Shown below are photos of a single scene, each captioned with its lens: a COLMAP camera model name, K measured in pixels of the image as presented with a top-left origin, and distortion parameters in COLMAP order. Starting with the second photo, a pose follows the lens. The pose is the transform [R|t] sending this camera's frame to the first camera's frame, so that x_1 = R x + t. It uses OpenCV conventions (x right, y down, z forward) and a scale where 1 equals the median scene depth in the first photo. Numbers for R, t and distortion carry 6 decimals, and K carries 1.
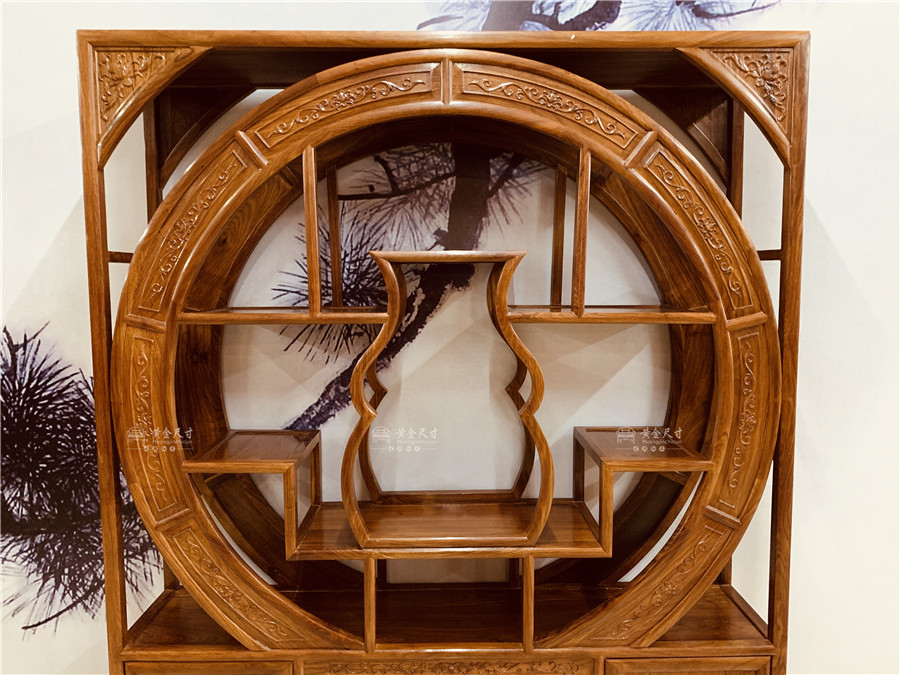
lens RADIAL K [[695.6, 0, 451.7], [0, 695.6, 334.4], [0, 0, 1]] dist [0.016463, -0.012591]
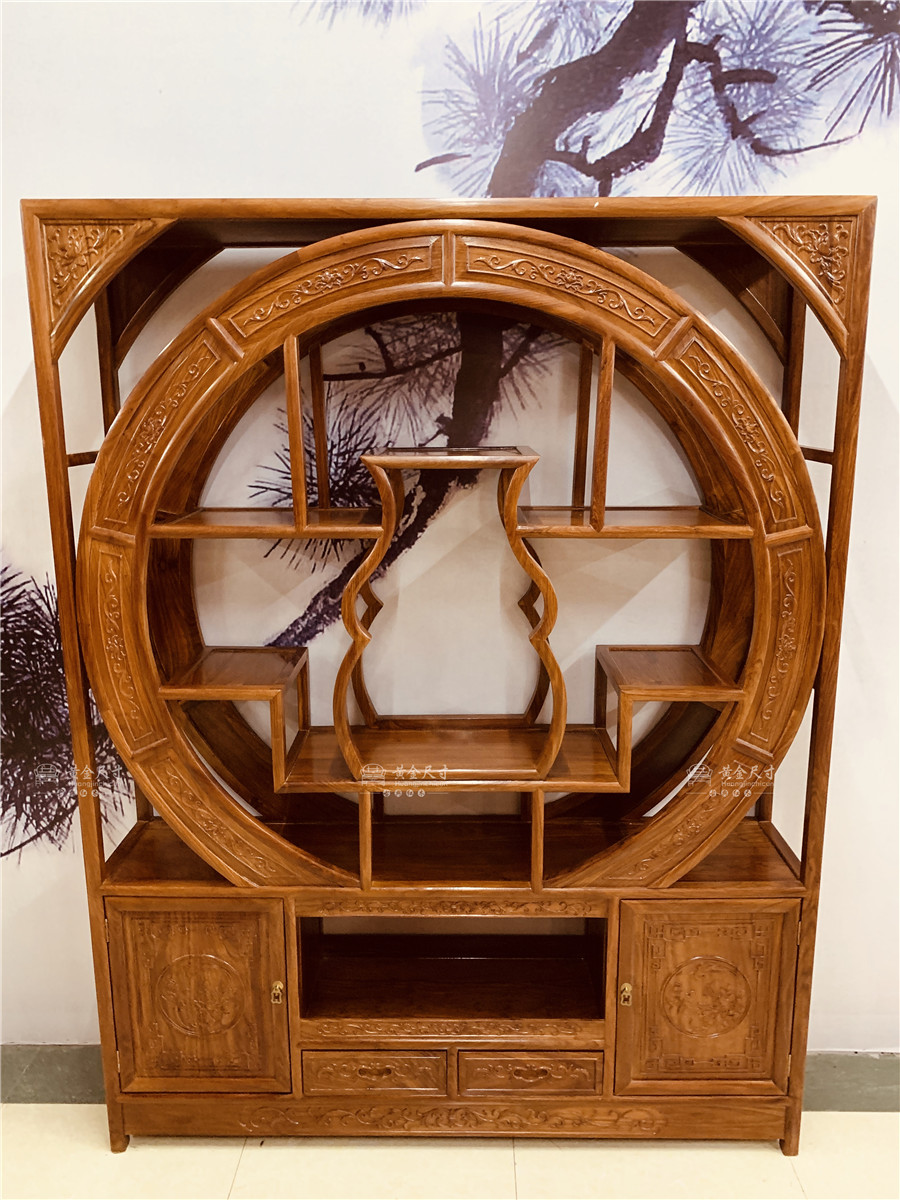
lens RADIAL K [[927.5, 0, 450.8], [0, 927.5, 593.6], [0, 0, 1]] dist [0.016463, -0.012591]
pose [[0.999782, 0.003992, -0.020476, 0.016832], [-0.001502, 0.992750, 0.120185, -0.072891], [0.020807, -0.120128, 0.992540, -0.153145]]
